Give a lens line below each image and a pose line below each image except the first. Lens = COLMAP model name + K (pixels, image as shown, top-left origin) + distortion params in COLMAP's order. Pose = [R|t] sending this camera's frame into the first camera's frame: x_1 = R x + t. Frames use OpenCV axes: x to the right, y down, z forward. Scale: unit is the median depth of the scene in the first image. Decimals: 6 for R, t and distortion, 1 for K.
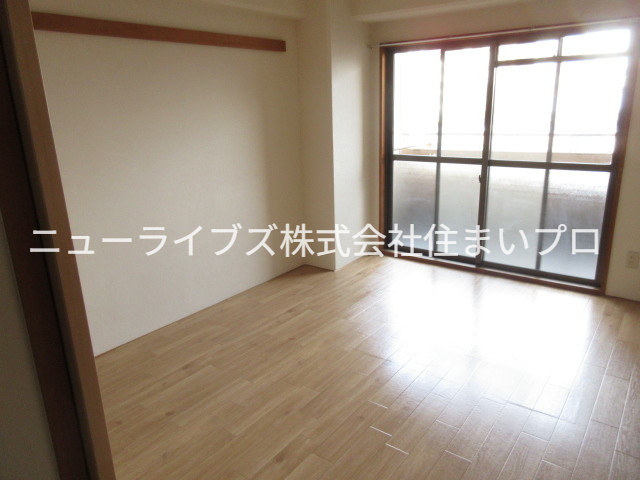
lens RADIAL K [[432.0, 0, 316.5], [0, 432.0, 236.4], [0, 0, 1]] dist [-0.000674, -0.000681]
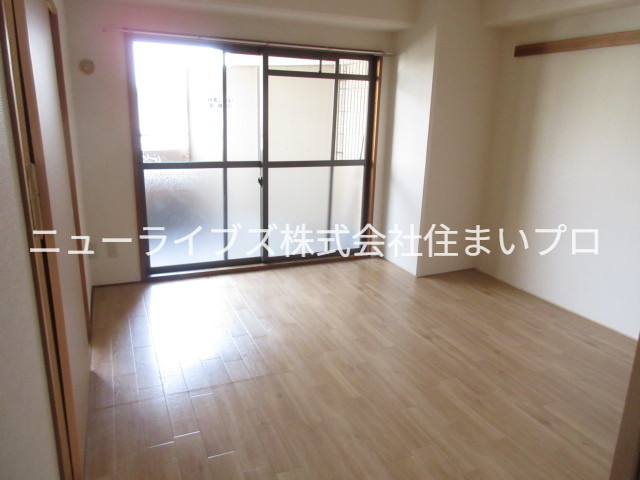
lens RADIAL K [[432.0, 0, 316.5], [0, 432.0, 236.4], [0, 0, 1]] dist [-0.000674, -0.000681]
pose [[0.516646, -0.198876, 0.832782, -0.487759], [0.199603, 0.973826, 0.108727, -0.097039], [-0.832608, 0.110052, 0.542819, 0.367604]]
